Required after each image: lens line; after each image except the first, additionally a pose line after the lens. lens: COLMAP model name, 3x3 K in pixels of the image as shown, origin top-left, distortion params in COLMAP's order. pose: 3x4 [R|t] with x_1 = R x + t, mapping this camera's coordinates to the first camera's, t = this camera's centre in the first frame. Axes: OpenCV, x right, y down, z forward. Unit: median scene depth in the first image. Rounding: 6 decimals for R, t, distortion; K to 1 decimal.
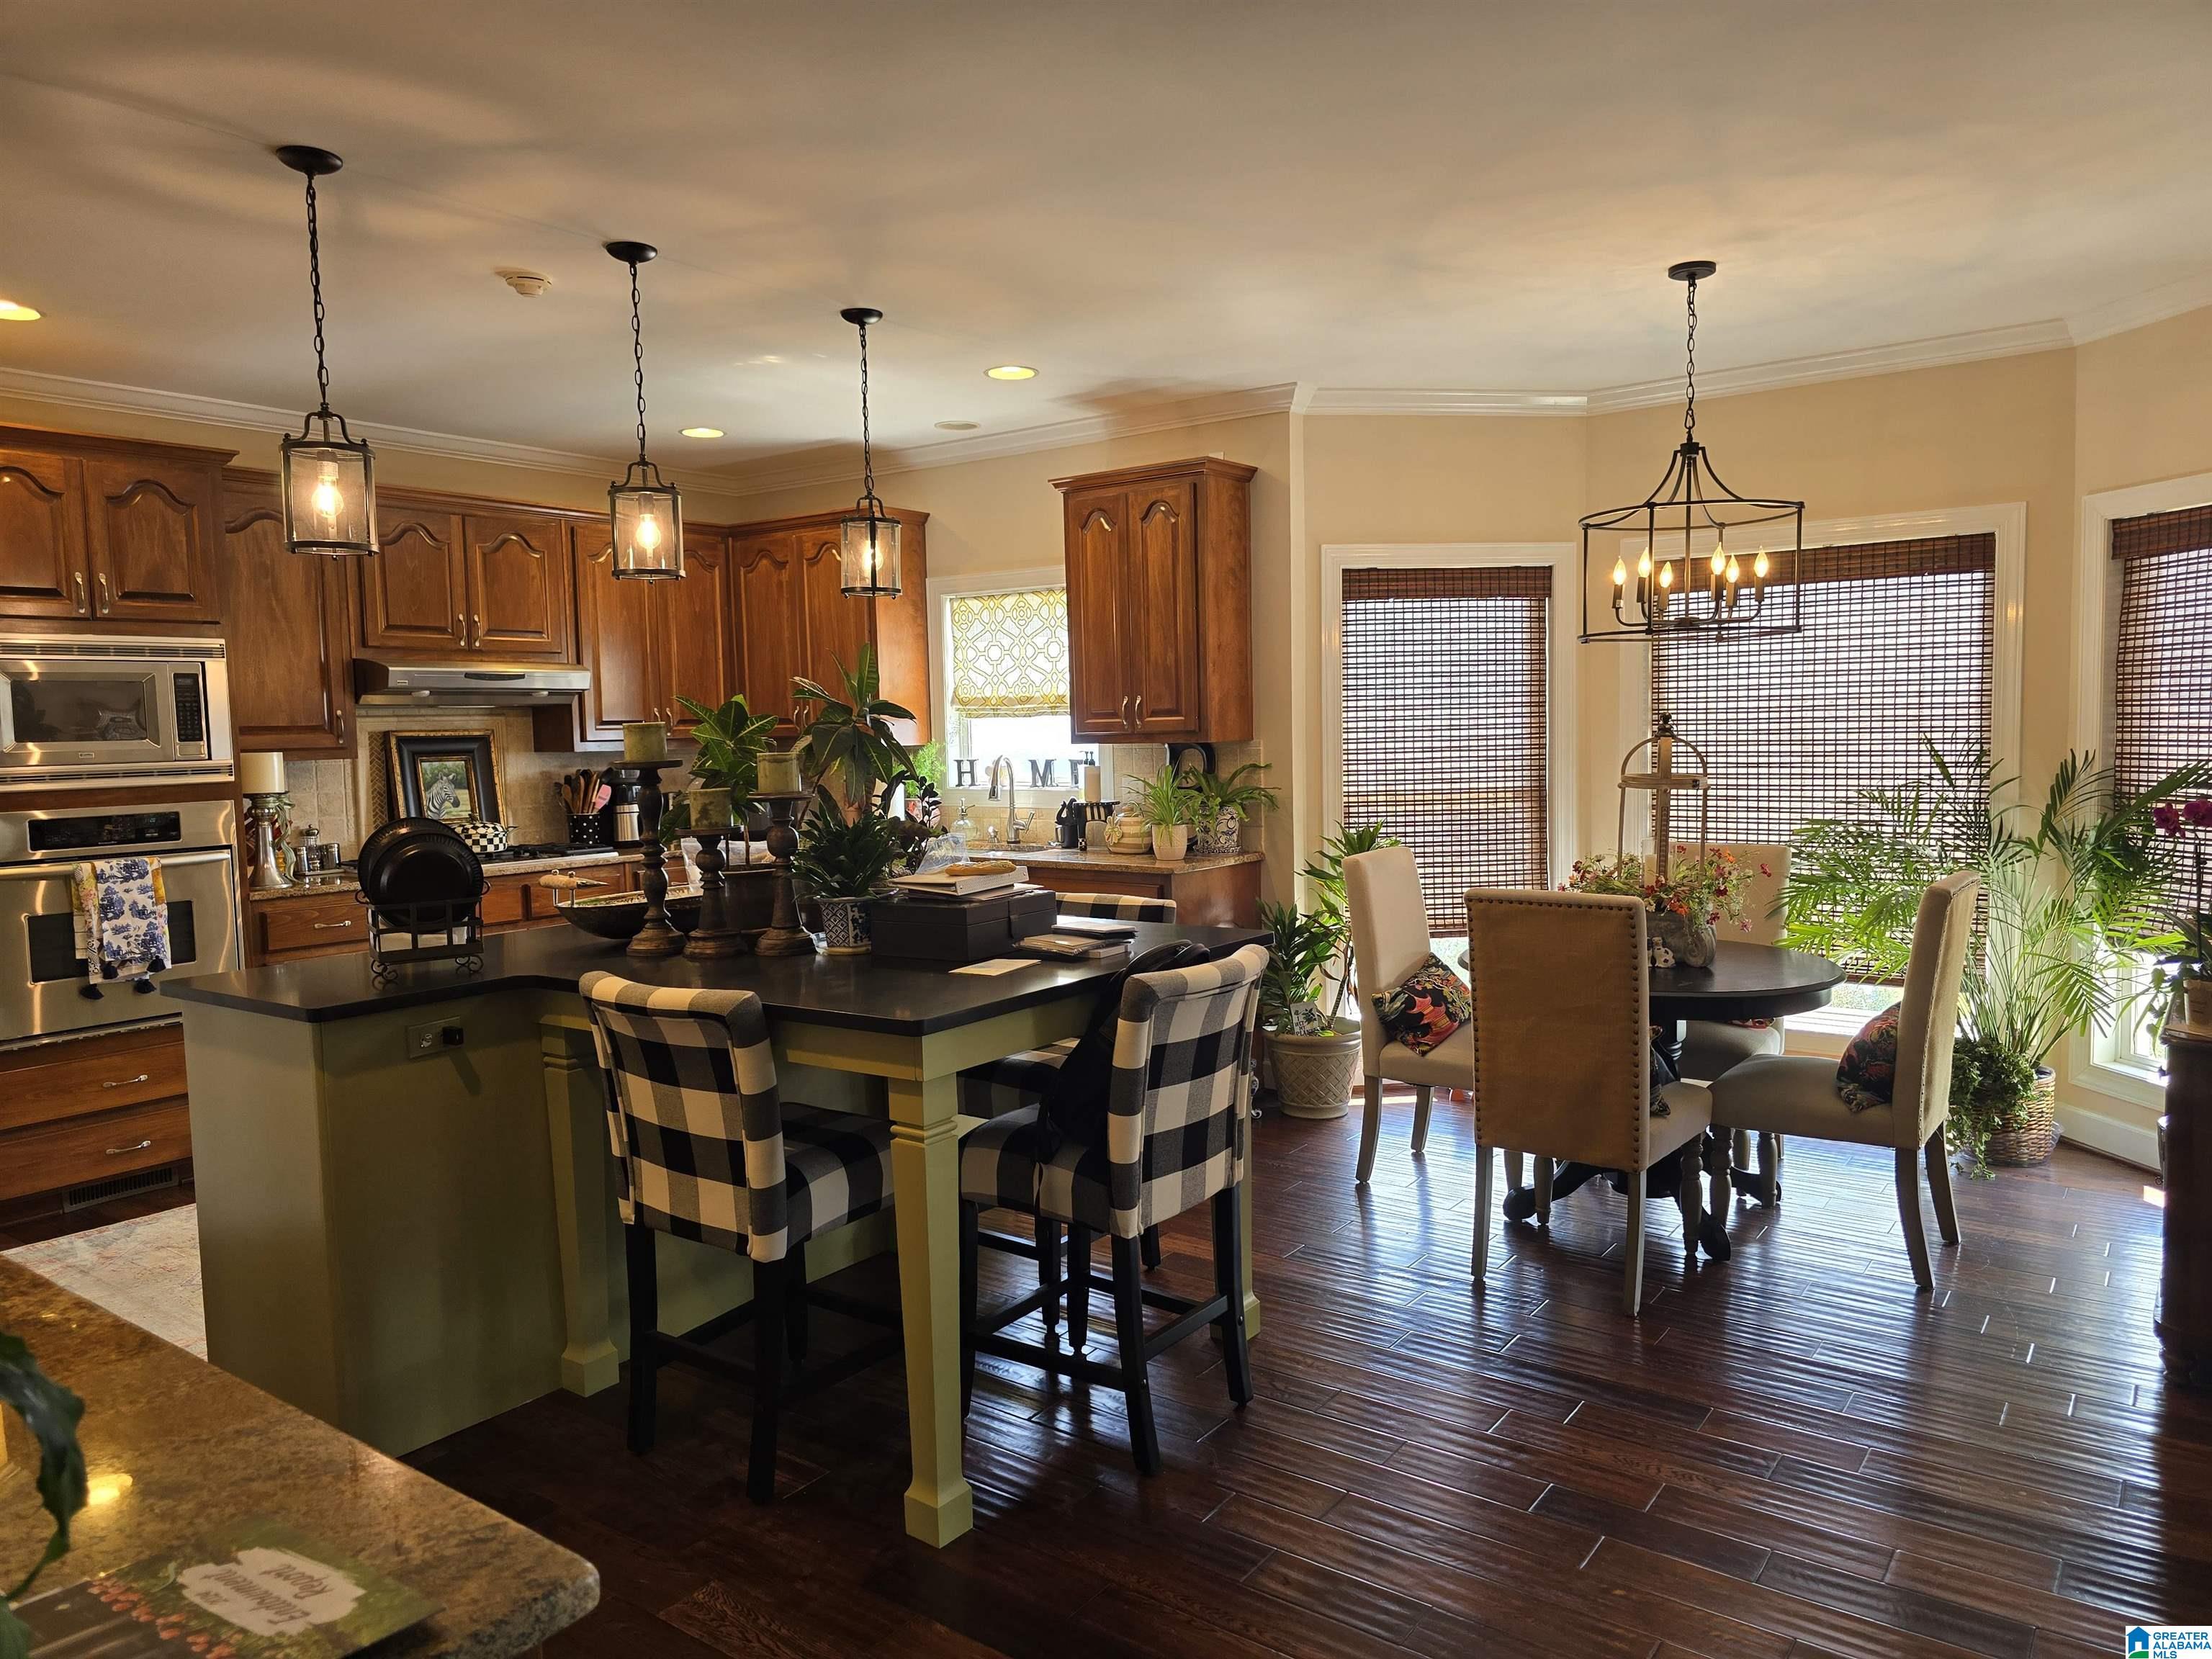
lens RADIAL K [[1510.9, 0, 1106.3], [0, 1510.9, 881.0], [0, 0, 1]] dist [0.005535, -0.000143]
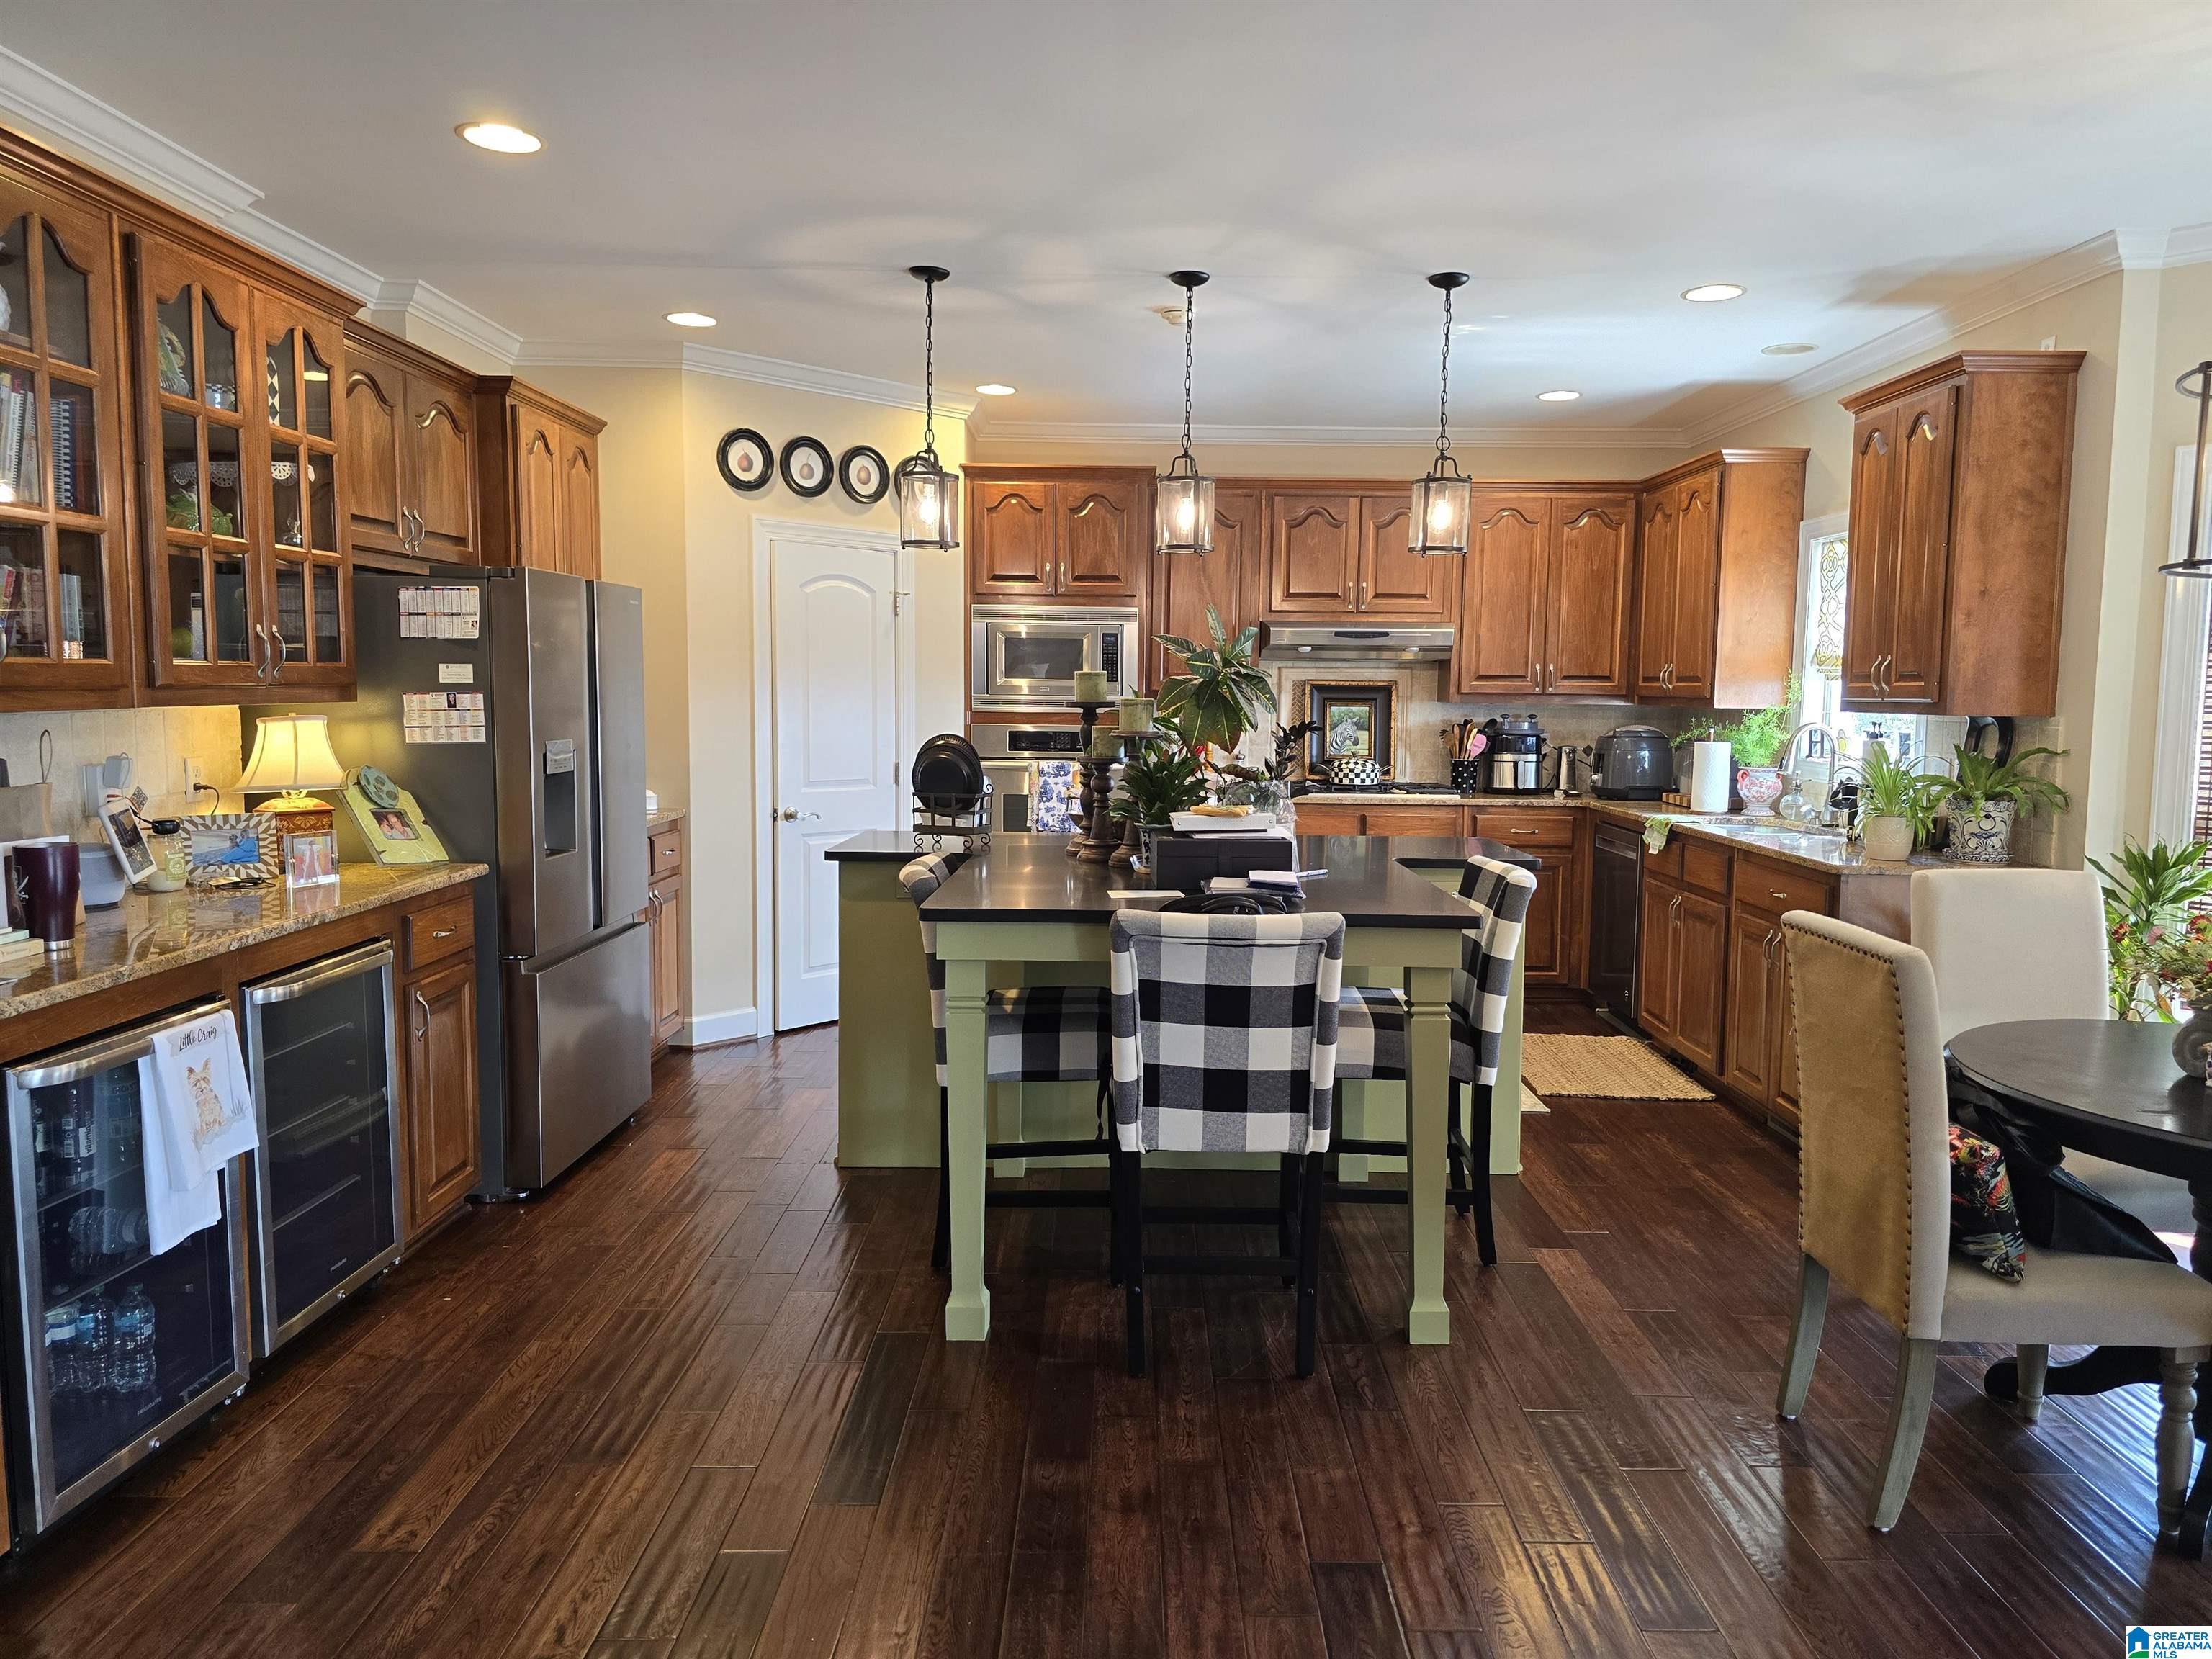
lens RADIAL K [[1467.2, 0, 1106.0], [0, 1467.2, 829.5], [0, 0, 1]] dist [0.146647, -0.152184]
pose [[0.581349, 0.108708, -0.806359, 0.453357], [-0.112506, 0.992255, 0.052657, -0.025714], [0.805838, 0.060108, 0.589077, 0.190890]]
